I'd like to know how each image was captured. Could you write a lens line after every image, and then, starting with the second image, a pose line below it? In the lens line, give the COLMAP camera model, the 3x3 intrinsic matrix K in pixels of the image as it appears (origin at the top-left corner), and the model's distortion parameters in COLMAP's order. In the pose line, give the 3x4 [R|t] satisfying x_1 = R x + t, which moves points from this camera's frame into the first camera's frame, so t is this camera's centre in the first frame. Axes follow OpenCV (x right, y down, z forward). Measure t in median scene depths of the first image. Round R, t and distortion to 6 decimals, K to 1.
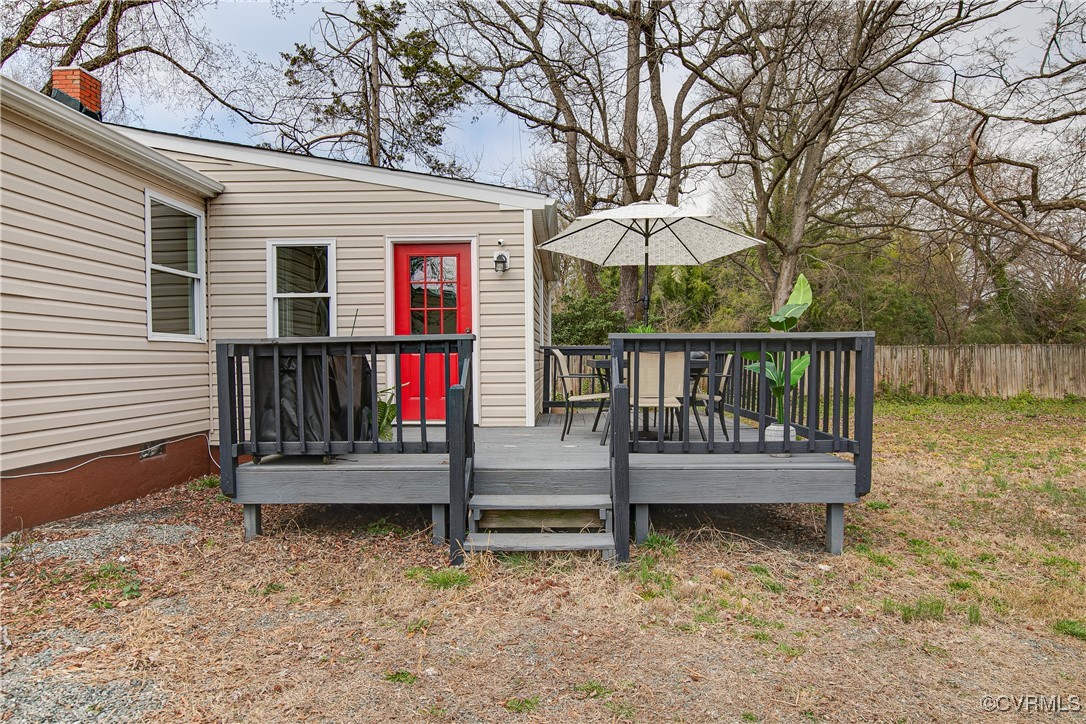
lens RADIAL K [[618.1, 0, 543.0], [0, 618.1, 362.0], [0, 0, 1]] dist [-0.007444, -0.002070]
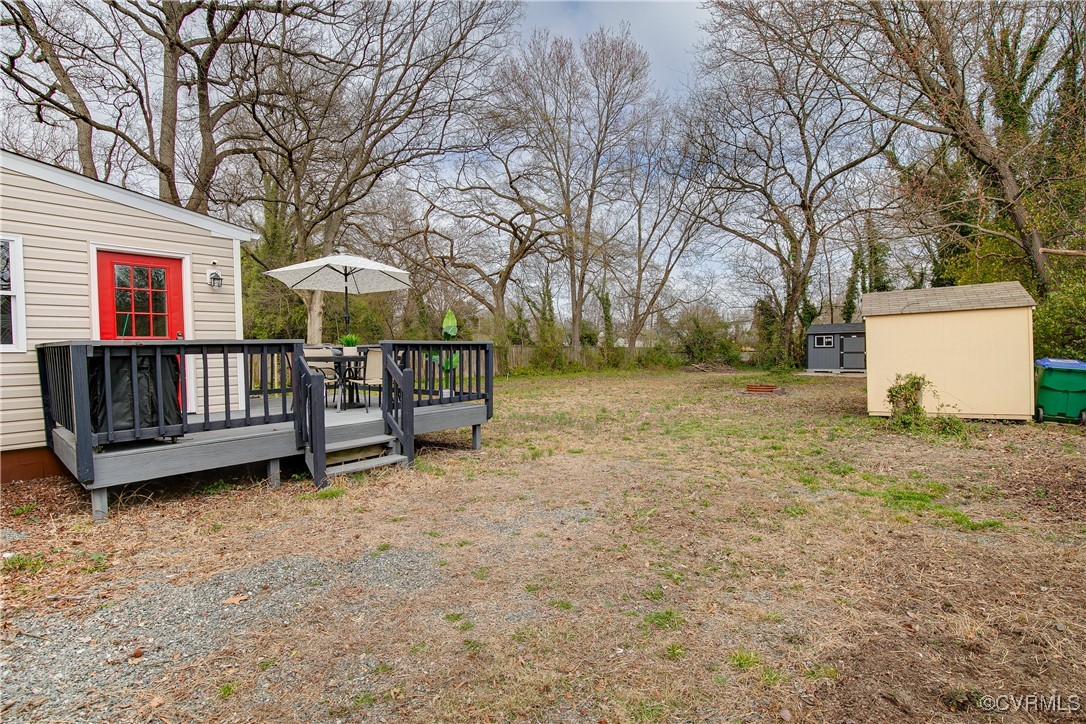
lens RADIAL K [[503.2, 0, 543.0], [0, 503.2, 362.0], [0, 0, 1]] dist [-0.014714, 0.000247]
pose [[0.611405, -0.020872, 0.791042, -0.520071], [0.016418, 0.999771, 0.013689, 0.001360], [-0.791147, 0.004618, 0.611608, -0.142960]]
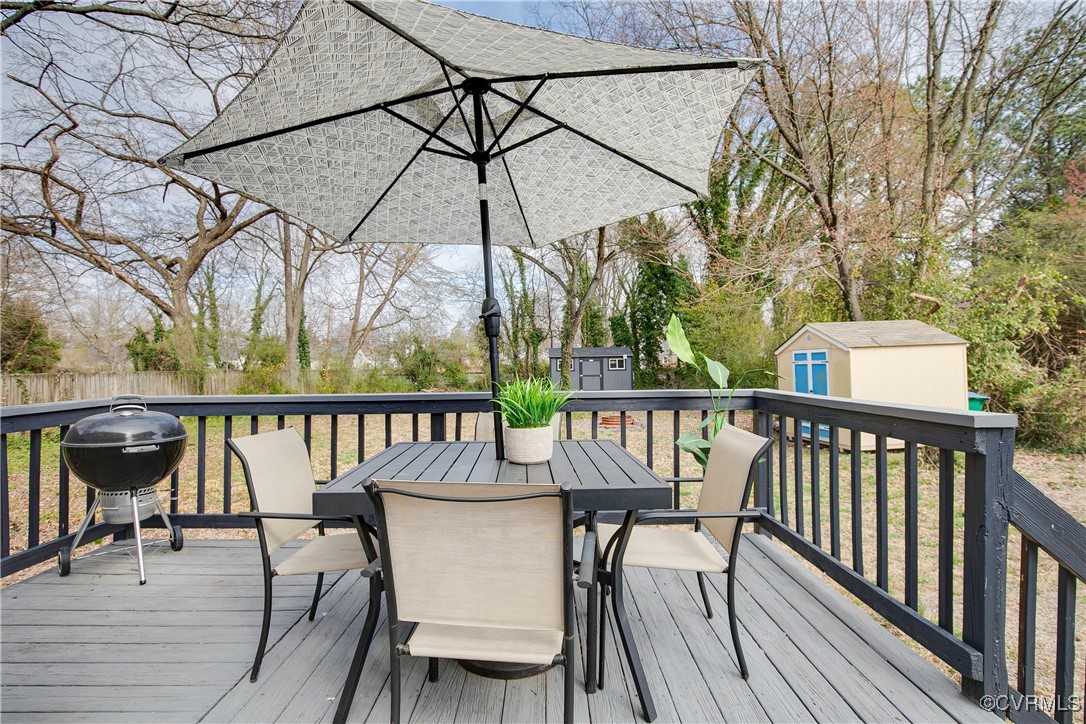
lens RADIAL K [[511.4, 0, 543.0], [0, 511.4, 362.0], [0, 0, 1]] dist [-0.000955, -0.000273]
pose [[-0.022207, 0.010839, 0.999695, -0.174766], [0.020697, 0.999732, -0.010379, -0.063741], [-0.999539, 0.020460, -0.022425, 0.968709]]
